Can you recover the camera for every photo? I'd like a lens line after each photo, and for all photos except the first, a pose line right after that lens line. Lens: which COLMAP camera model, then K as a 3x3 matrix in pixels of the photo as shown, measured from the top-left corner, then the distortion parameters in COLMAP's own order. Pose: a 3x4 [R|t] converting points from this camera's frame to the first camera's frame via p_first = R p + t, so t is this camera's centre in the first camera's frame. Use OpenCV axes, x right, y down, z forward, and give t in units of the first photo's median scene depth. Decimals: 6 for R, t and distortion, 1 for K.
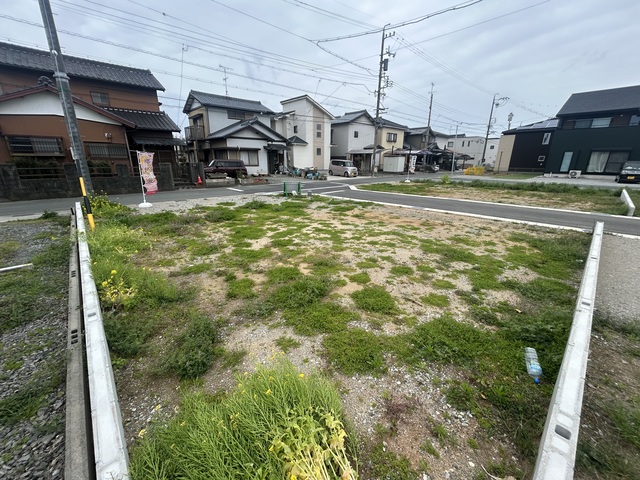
lens RADIAL K [[256.4, 0, 320.0], [0, 256.4, 240.0], [0, 0, 1]] dist [0.000272, 0.000802]
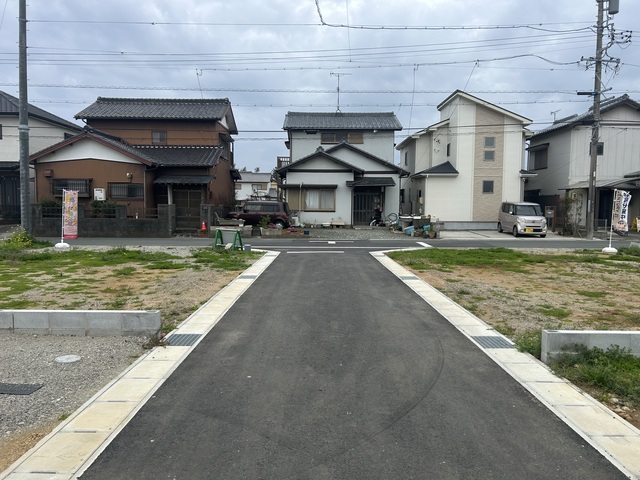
lens RADIAL K [[484.7, 0, 320.0], [0, 484.7, 240.0], [0, 0, 1]] dist [0.034069, -0.003268]
pose [[0.734472, 0.046982, -0.677011, 0.531464], [-0.205494, 0.966163, -0.155888, -0.032335], [0.646779, 0.253617, 0.719274, 0.151407]]
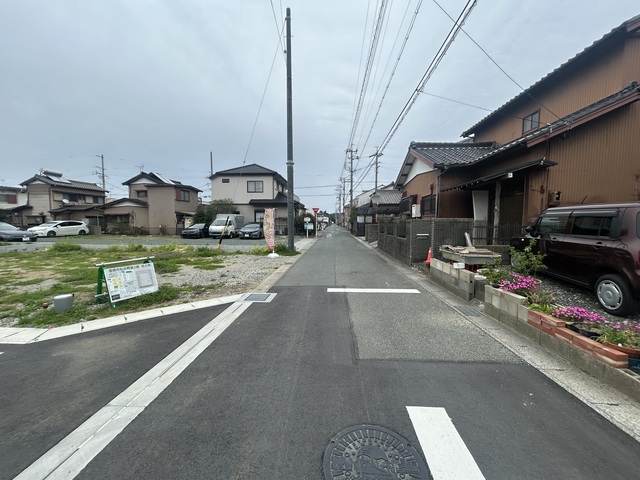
lens RADIAL K [[256.4, 0, 320.0], [0, 256.4, 240.0], [0, 0, 1]] dist [0.000272, 0.000802]
pose [[-0.714938, 0.038398, -0.698133, -0.025831], [-0.214585, 0.938253, 0.271356, -0.239215], [0.665445, 0.343811, -0.662553, 0.820884]]
